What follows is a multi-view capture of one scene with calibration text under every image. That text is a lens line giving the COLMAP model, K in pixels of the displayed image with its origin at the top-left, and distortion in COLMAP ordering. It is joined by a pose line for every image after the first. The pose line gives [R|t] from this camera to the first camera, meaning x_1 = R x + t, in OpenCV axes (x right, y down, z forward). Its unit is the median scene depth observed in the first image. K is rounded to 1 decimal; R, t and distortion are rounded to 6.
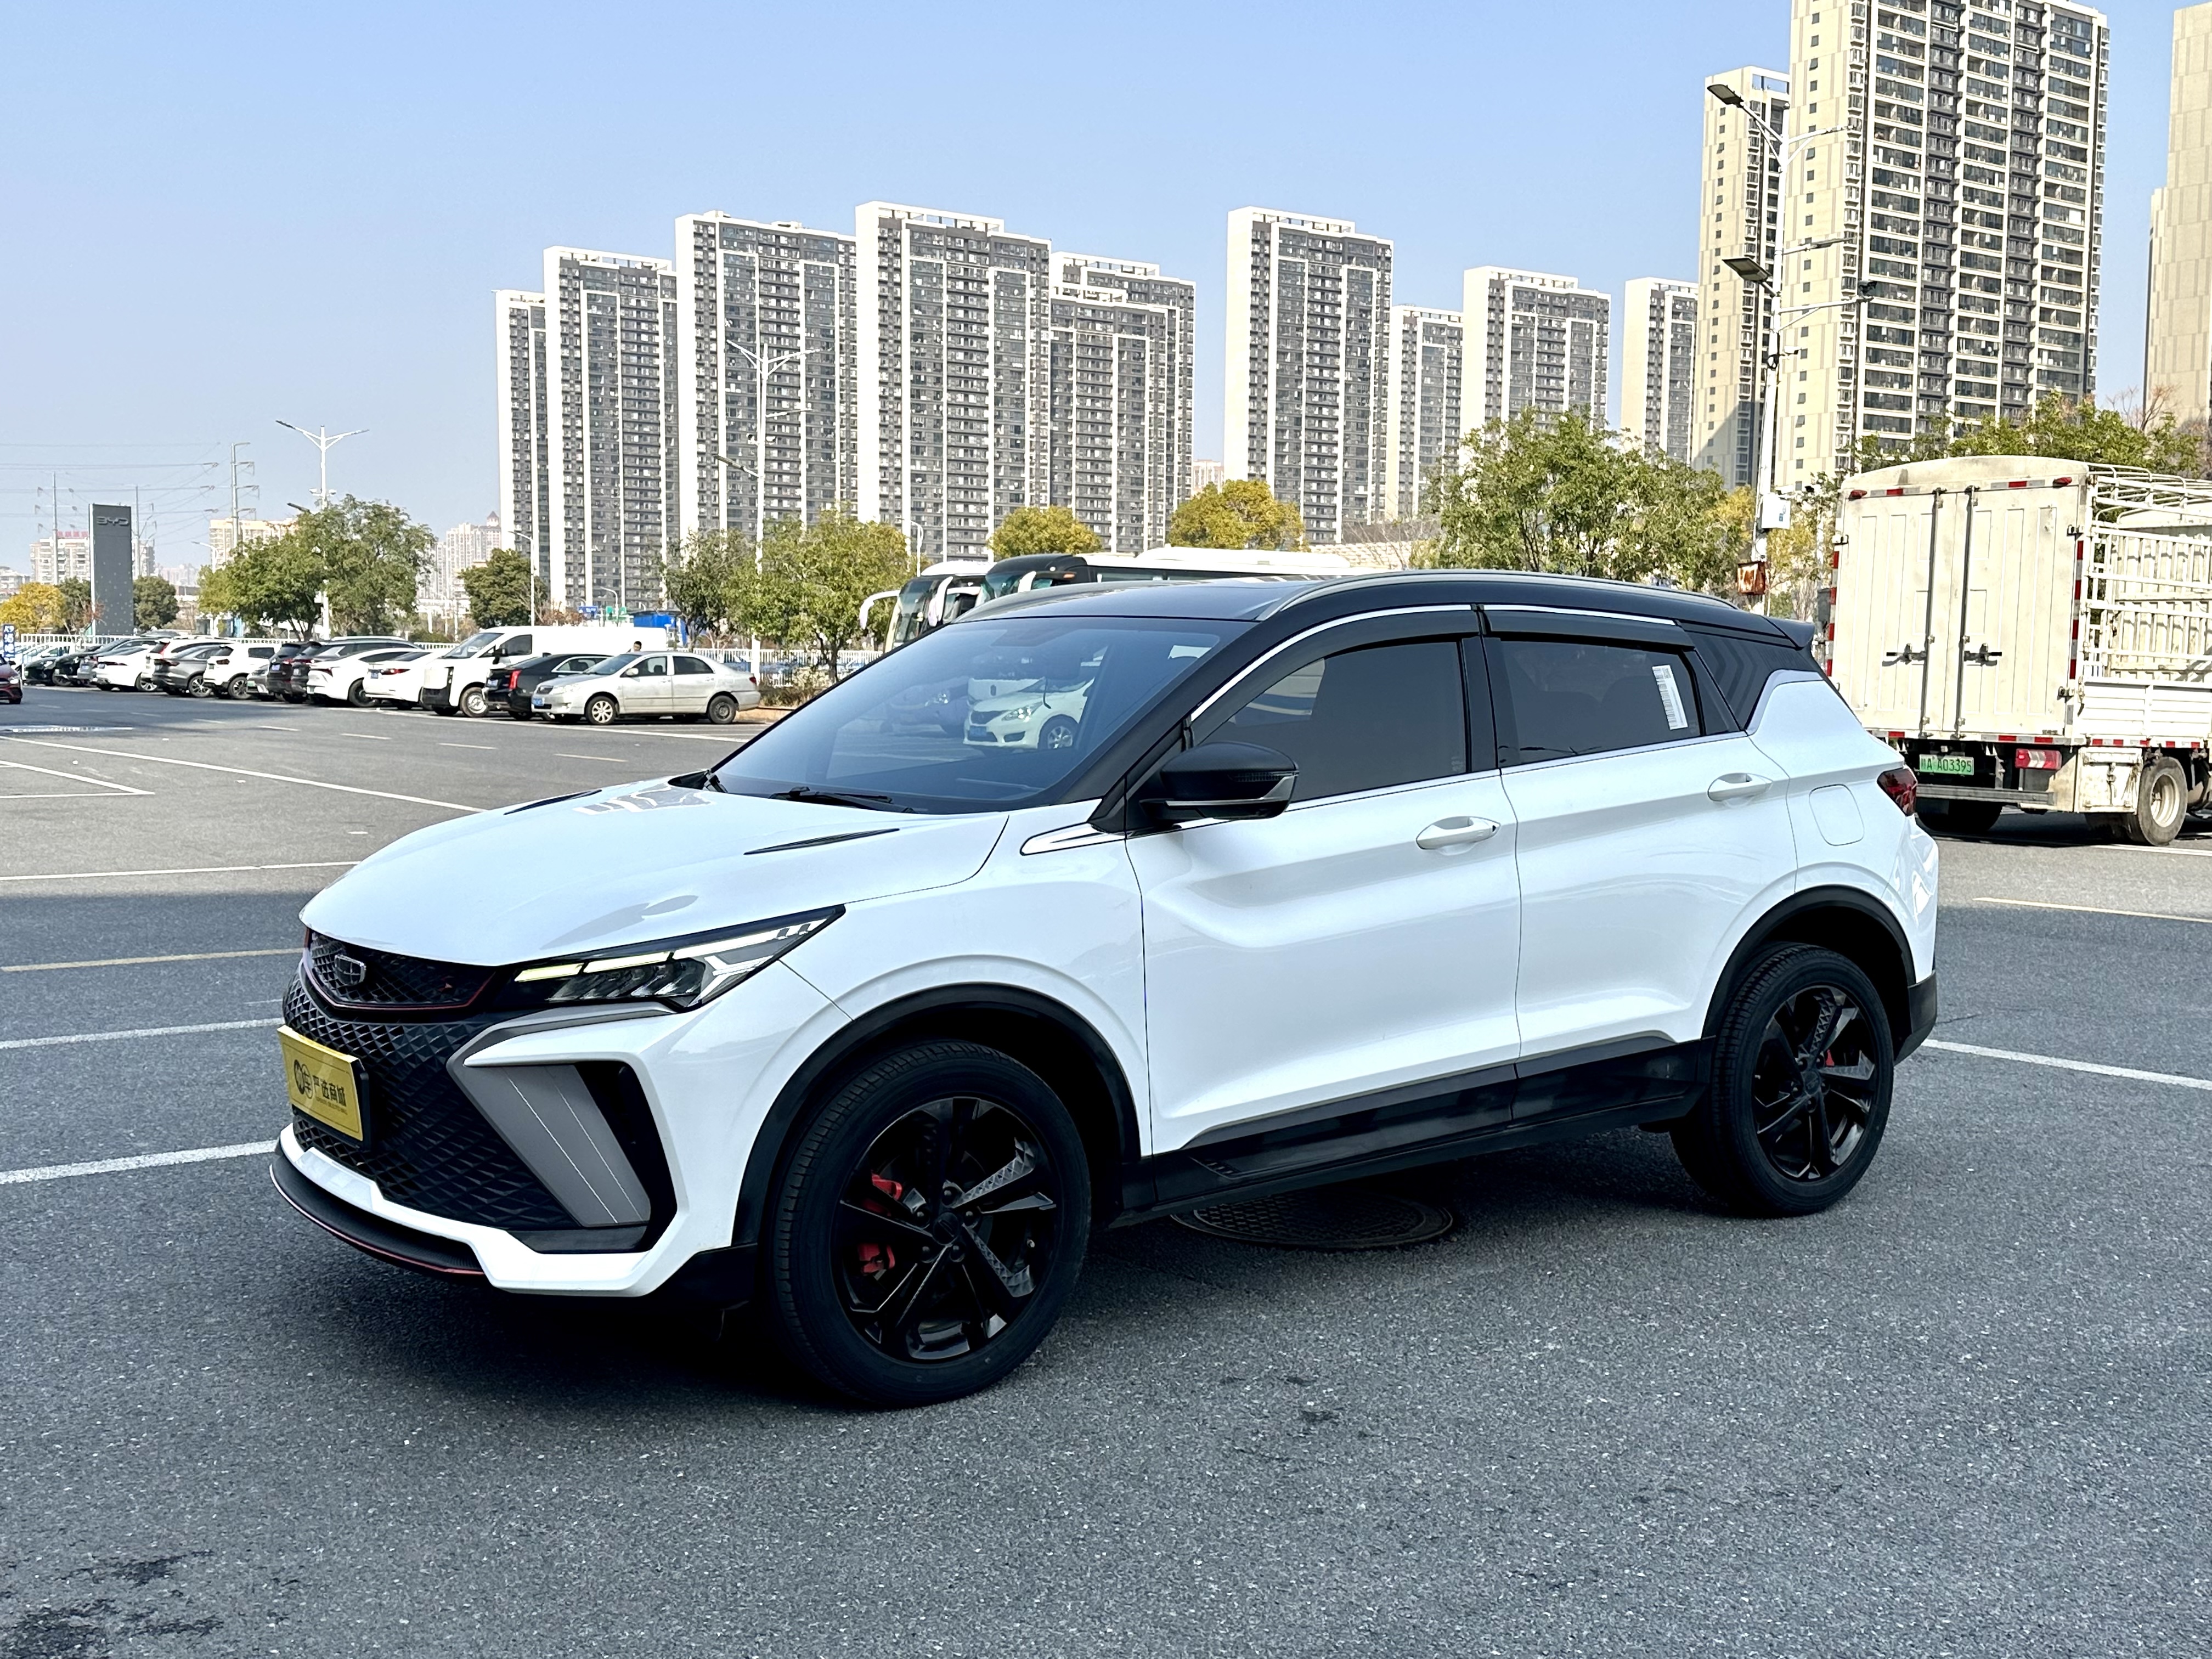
lens RADIAL K [[2237.0, 0, 1114.8], [0, 2237.0, 828.6], [0, 0, 1]] dist [0.050453, 0.000000]
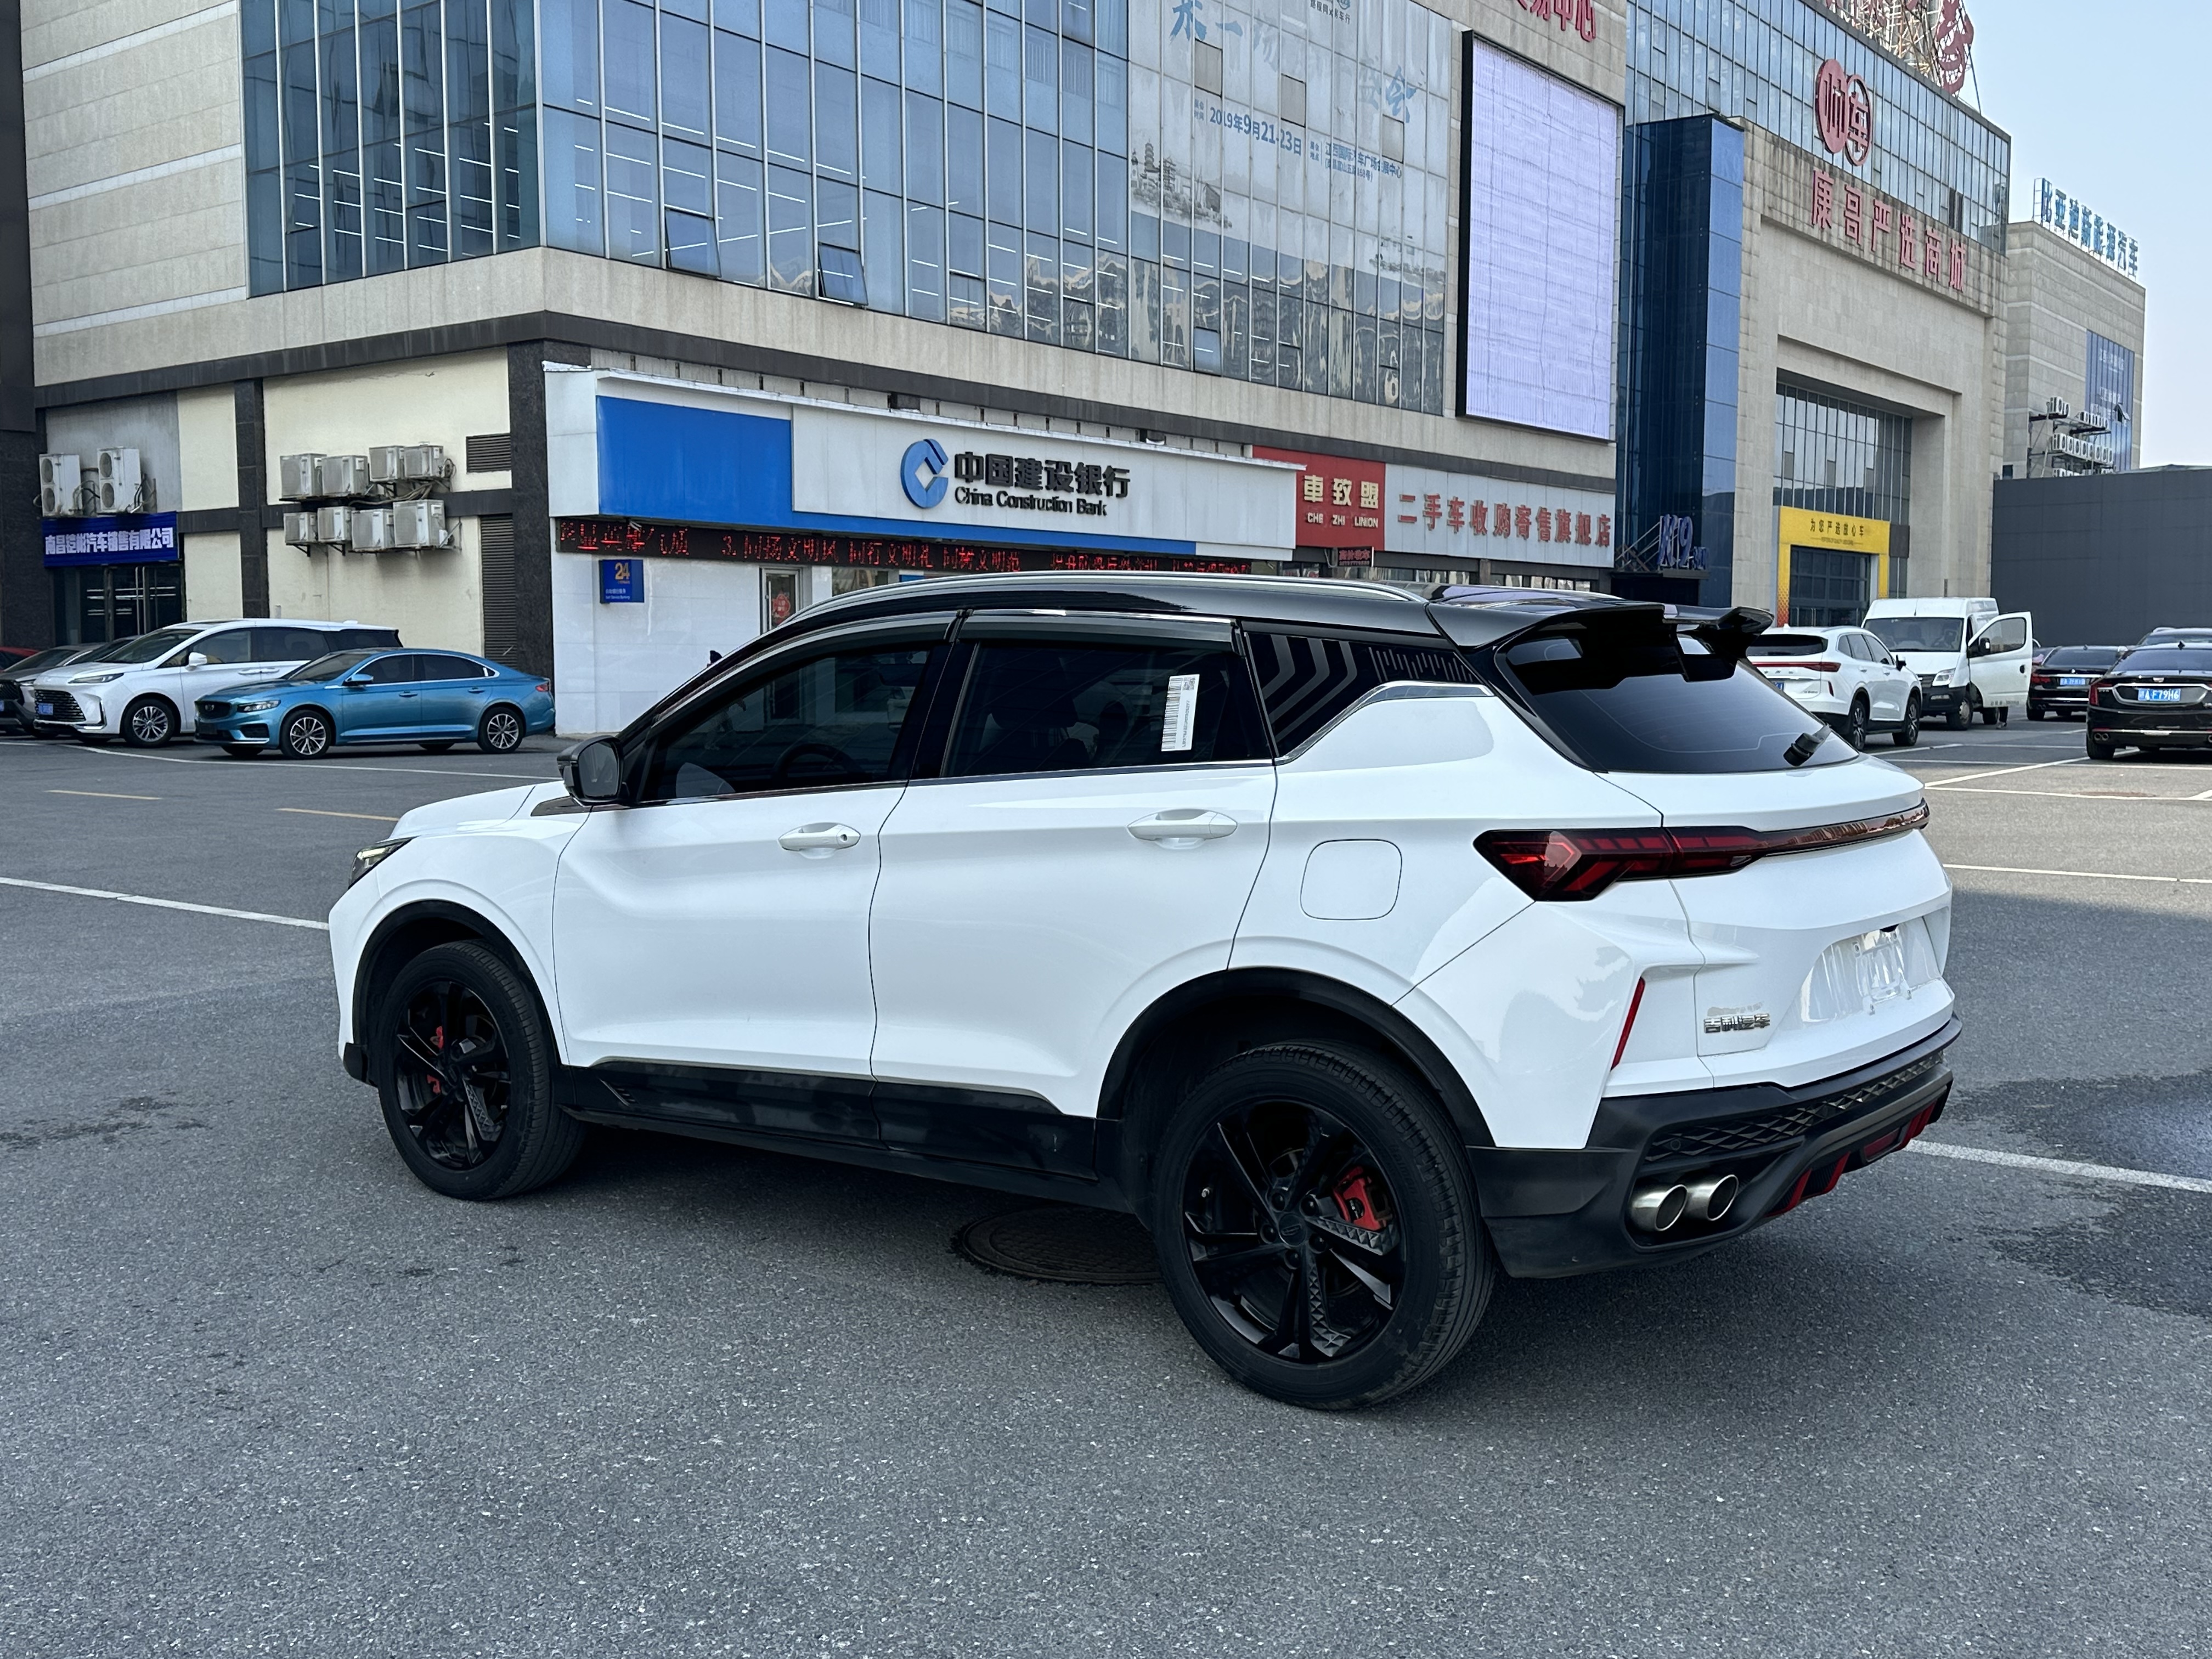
lens RADIAL K [[2181.1, 0, 1114.7], [0, 2181.1, 831.7], [0, 0, 1]] dist [0.022477, 0.000000]
pose [[0.301980, 0.075750, -0.950300, 1.039347], [-0.065442, 0.996134, 0.058607, -0.062064], [0.951065, 0.044492, 0.305770, 0.758557]]
